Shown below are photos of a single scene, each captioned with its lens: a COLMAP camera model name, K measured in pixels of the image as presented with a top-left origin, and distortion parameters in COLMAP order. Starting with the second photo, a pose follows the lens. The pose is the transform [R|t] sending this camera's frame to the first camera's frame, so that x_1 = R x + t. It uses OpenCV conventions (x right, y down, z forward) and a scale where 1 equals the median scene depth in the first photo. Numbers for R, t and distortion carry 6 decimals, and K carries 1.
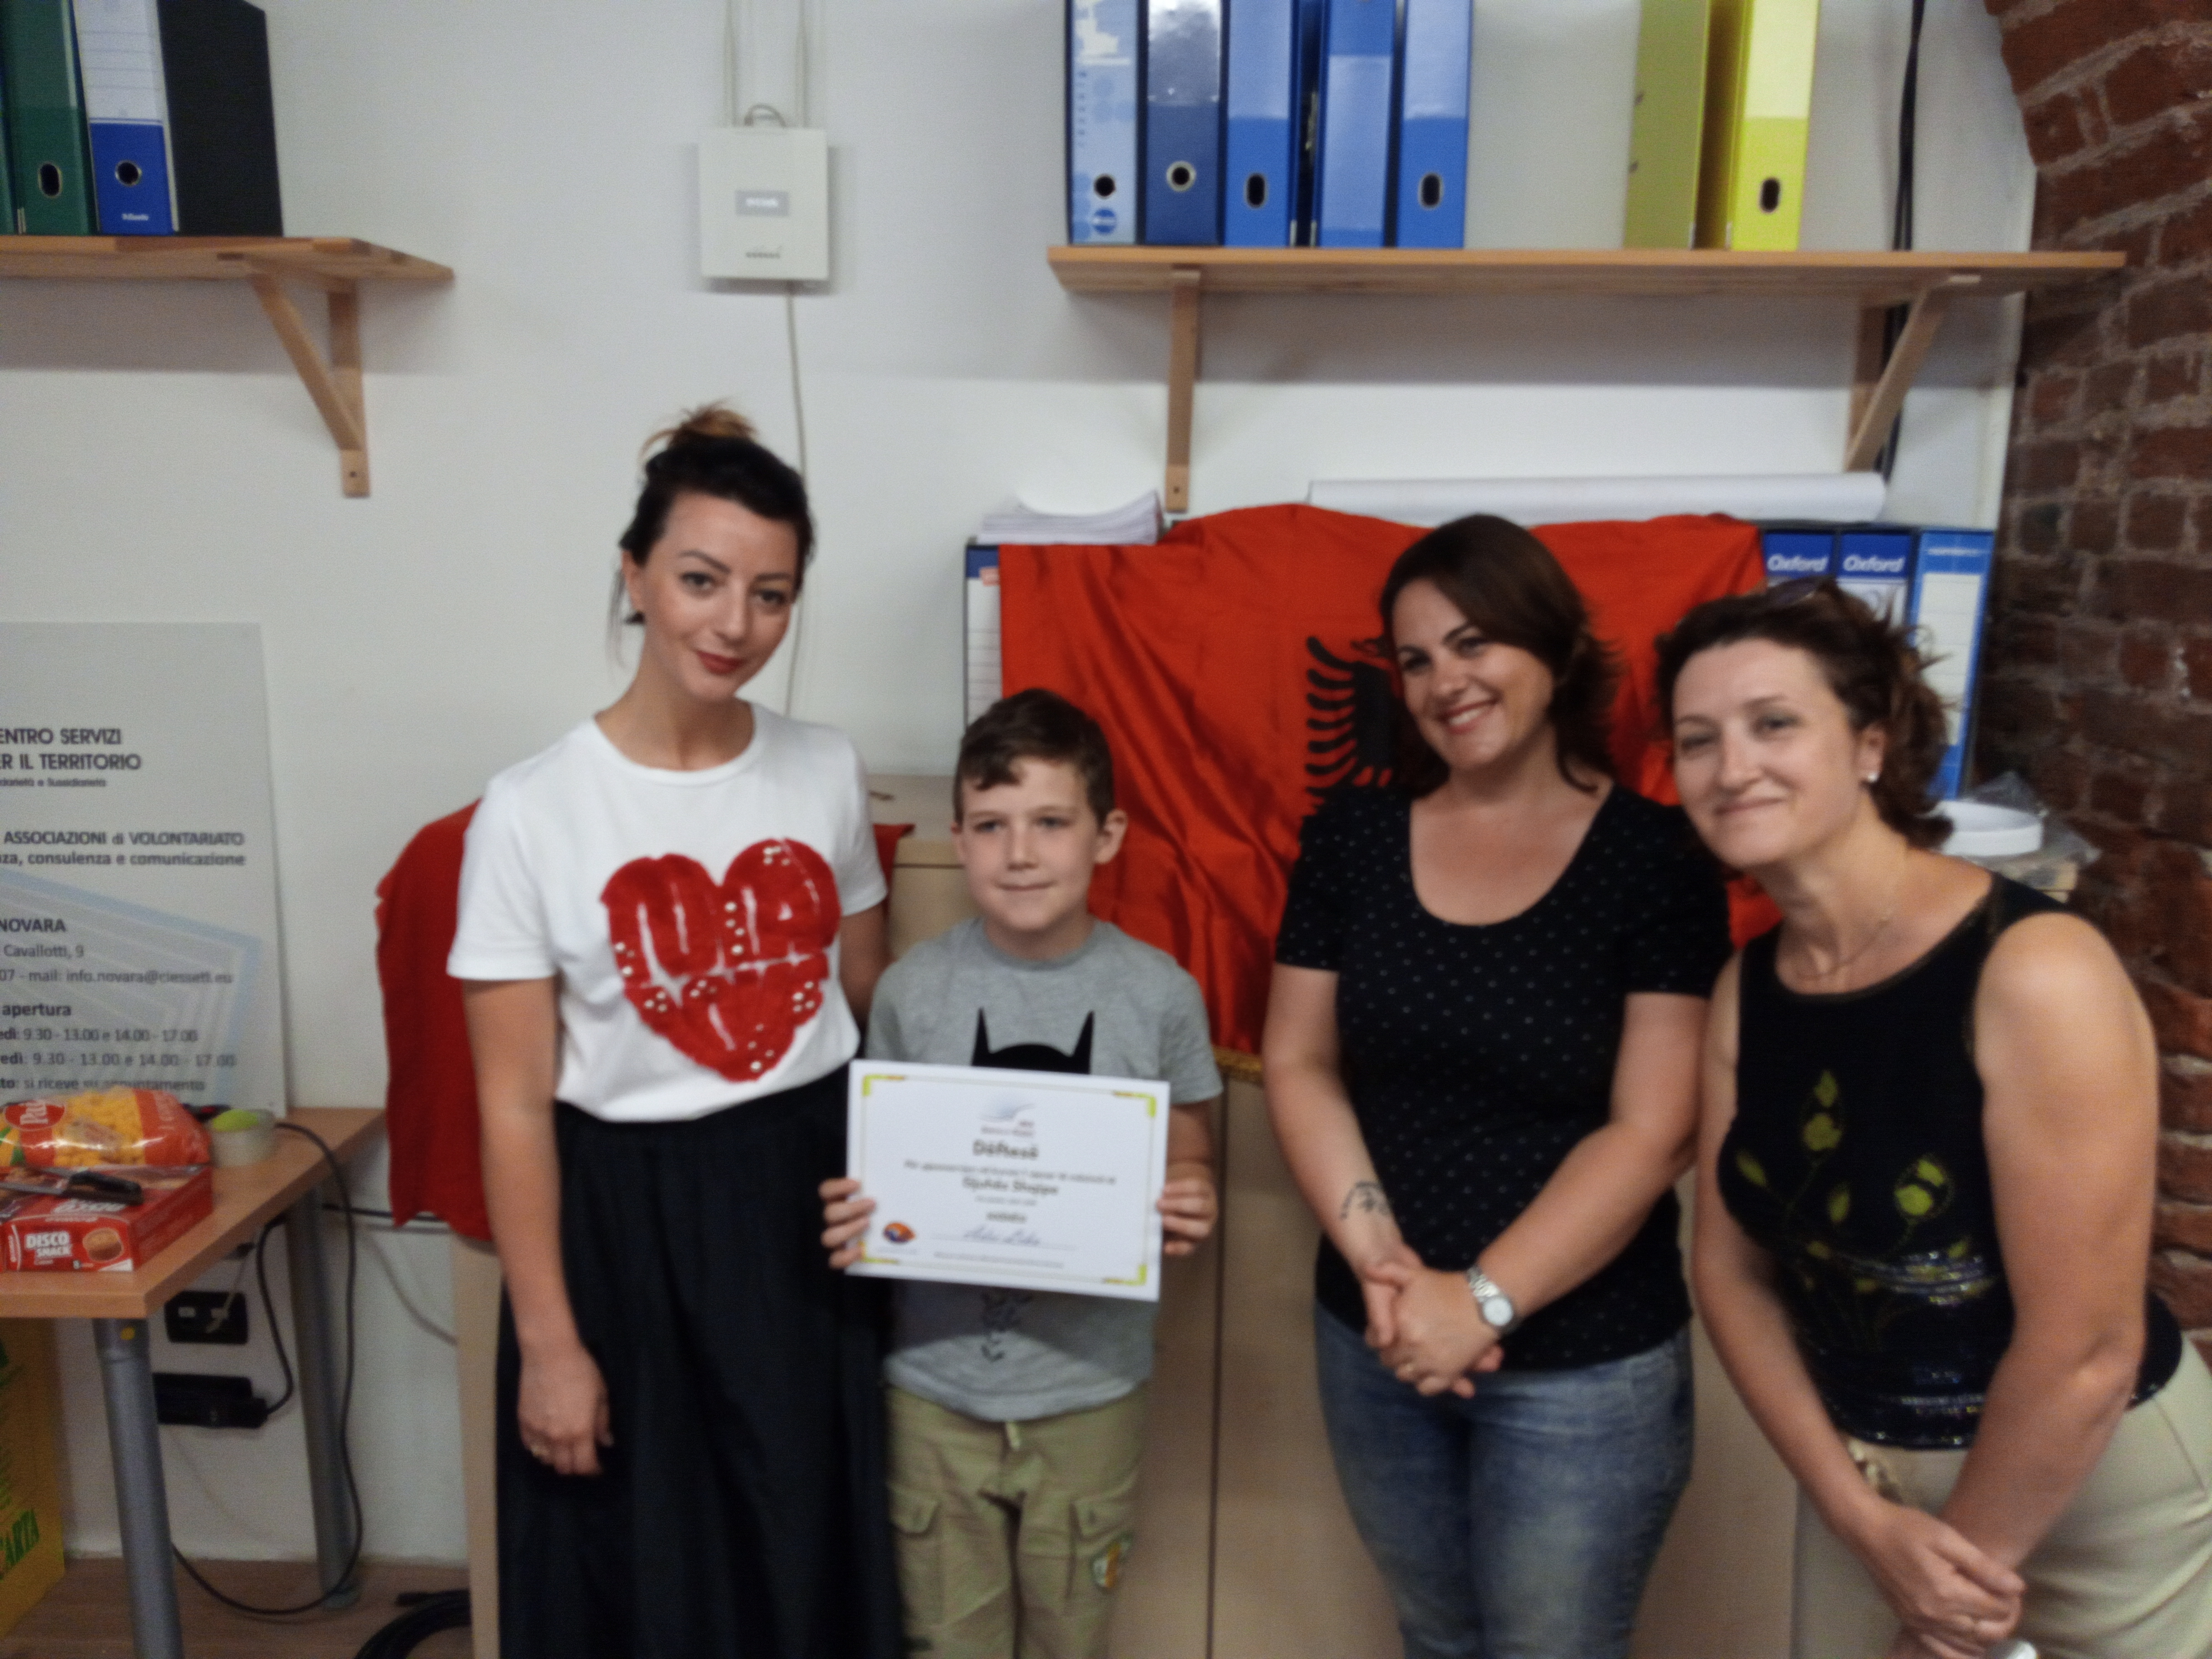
lens RADIAL K [[1683.2, 0, 1106.4], [0, 1683.2, 837.9], [0, 0, 1]] dist [0.009047, 0.001984]
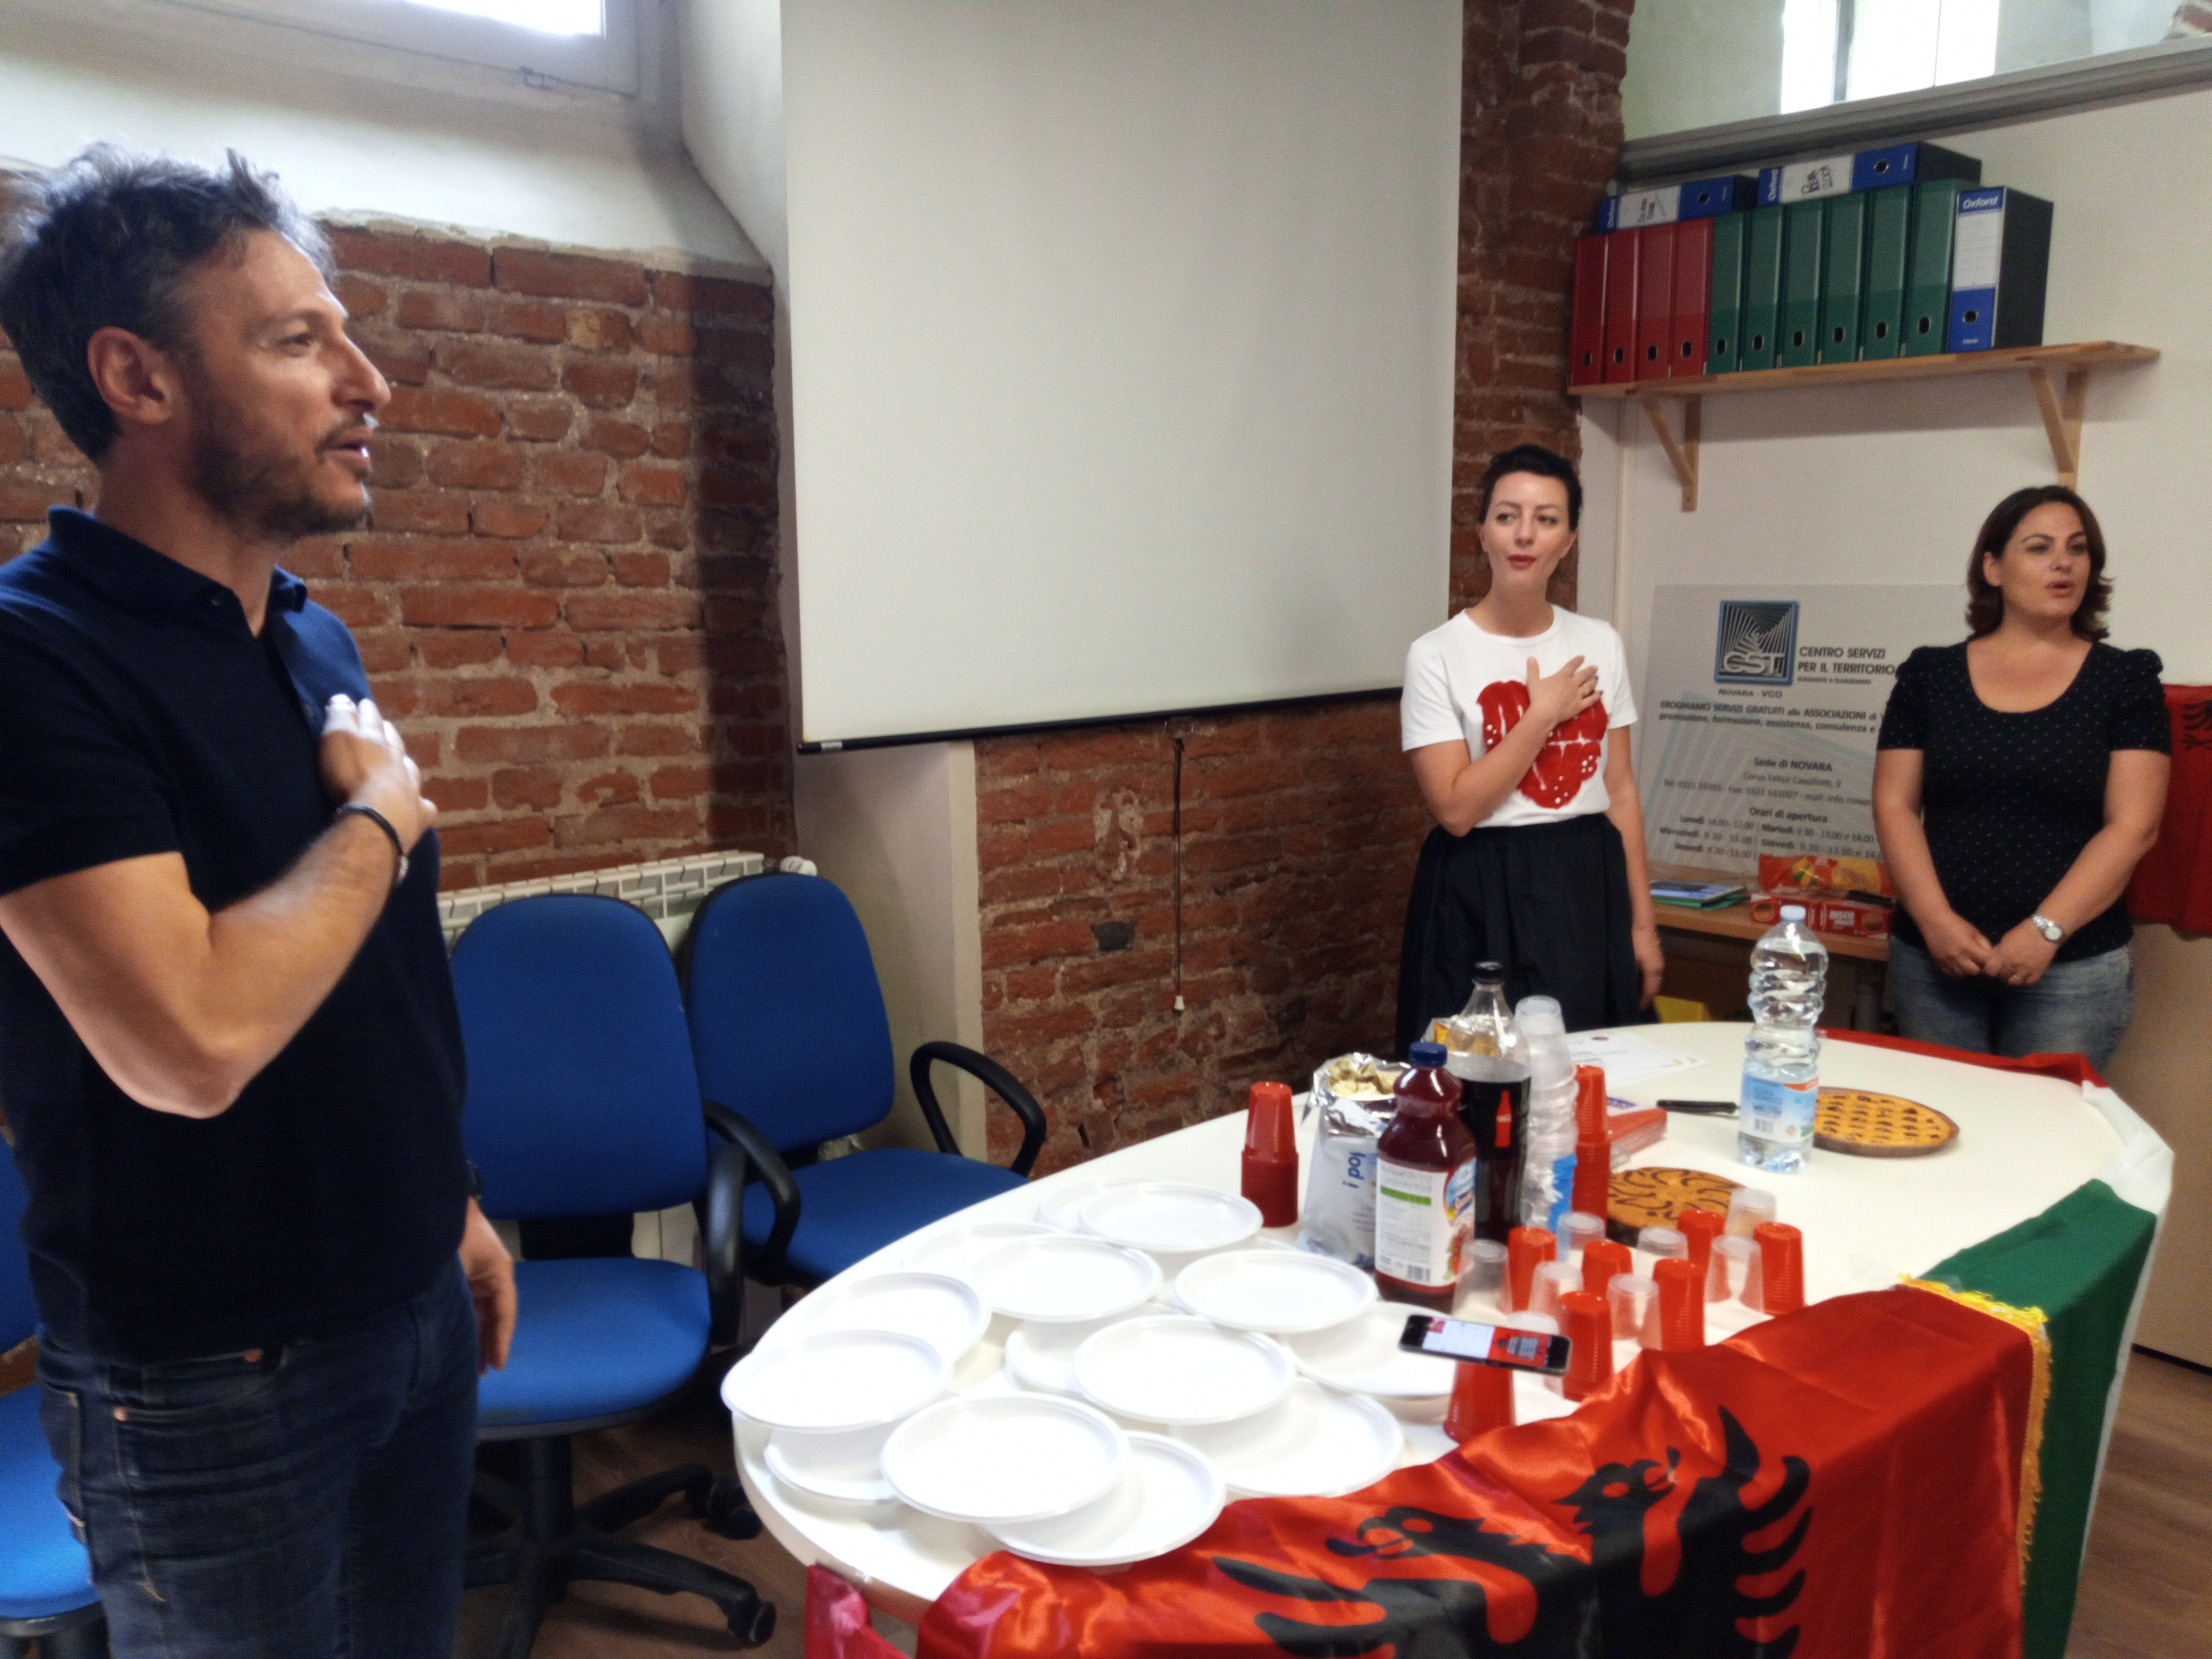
lens RADIAL K [[1716.3, 0, 1107.4], [0, 1716.3, 843.6], [0, 0, 1]] dist [0.083823, -0.174788]
pose [[0.688179, 0.109803, -0.717184, 0.136057], [-0.133877, 0.990726, 0.023220, 0.205494], [0.713082, 0.080035, 0.696497, -0.772388]]
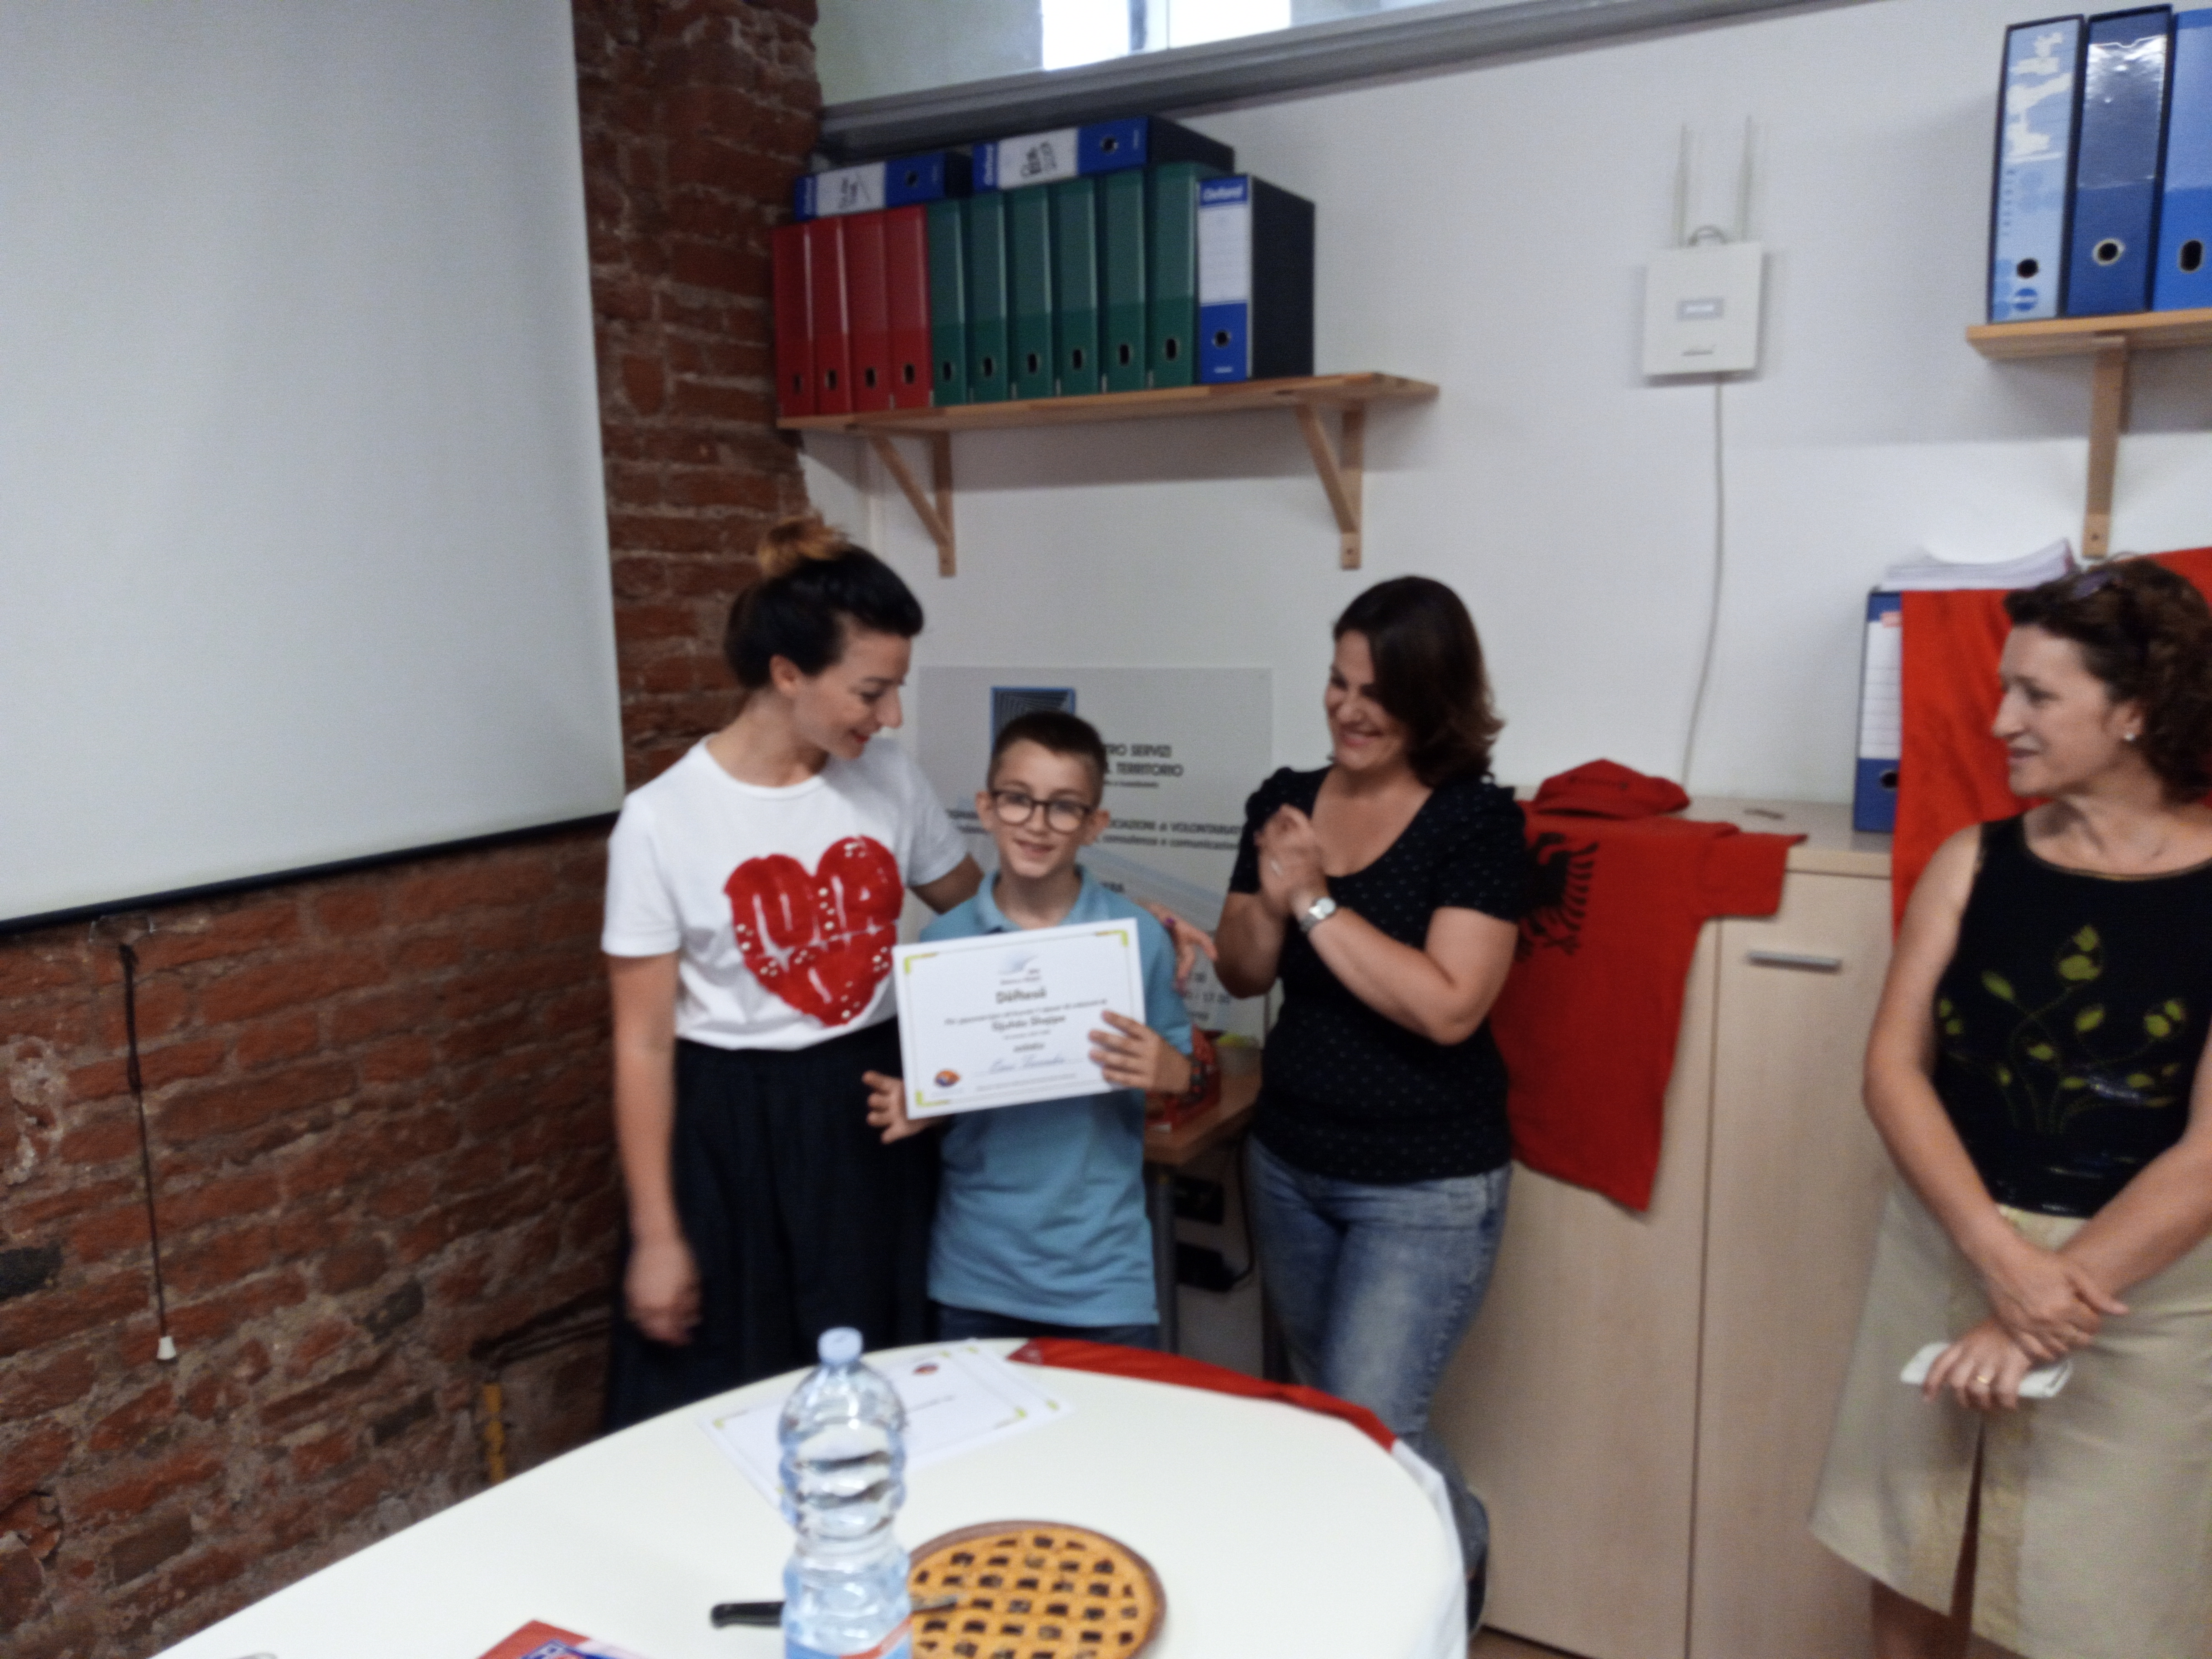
lens RADIAL K [[1709.0, 0, 1112.4], [0, 1709.0, 835.9], [0, 0, 1]] dist [0.047067, -0.063453]
pose [[0.876852, 0.050231, -0.478129, 0.028850], [-0.071916, 0.997041, -0.027141, 0.051459], [0.475351, 0.058184, 0.877870, -0.228899]]
